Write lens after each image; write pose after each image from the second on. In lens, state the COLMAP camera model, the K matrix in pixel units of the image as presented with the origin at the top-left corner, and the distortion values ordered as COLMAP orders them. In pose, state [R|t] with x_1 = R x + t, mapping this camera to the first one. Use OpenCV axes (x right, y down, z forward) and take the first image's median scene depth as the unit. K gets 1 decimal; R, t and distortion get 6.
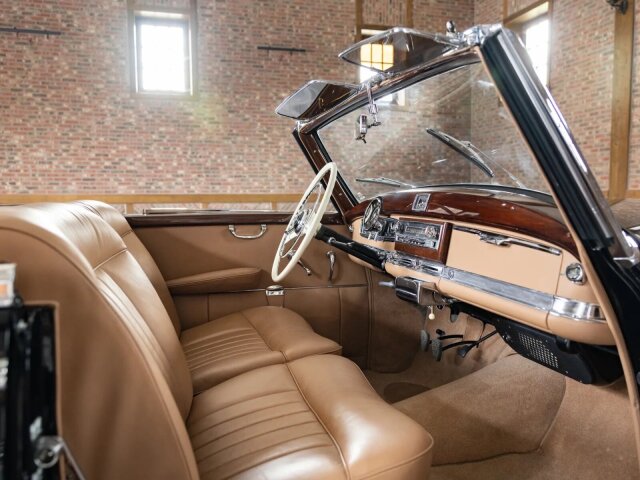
lens RADIAL K [[519.2, 0, 320.0], [0, 519.2, 240.0], [0, 0, 1]] dist [0.040026, 0.000244]
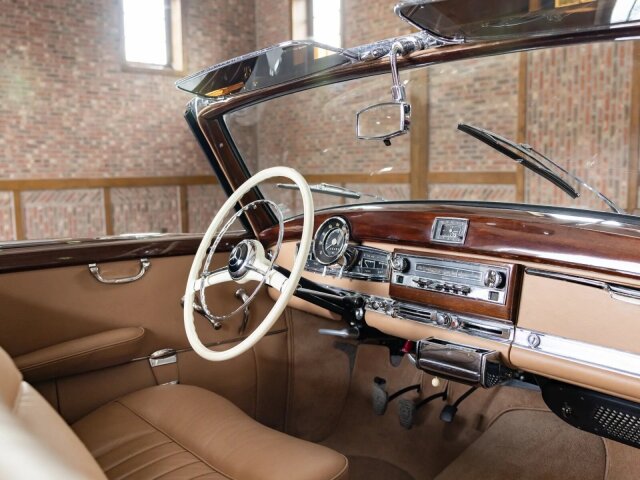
lens RADIAL K [[607.8, 0, 320.0], [0, 607.8, 240.0], [0, 0, 1]] dist [-0.001180, 0.008290]
pose [[0.925682, -0.053552, 0.374493, -0.182190], [0.046598, 0.998532, 0.027607, -0.061694], [-0.375422, -0.008104, 0.926819, 0.218926]]
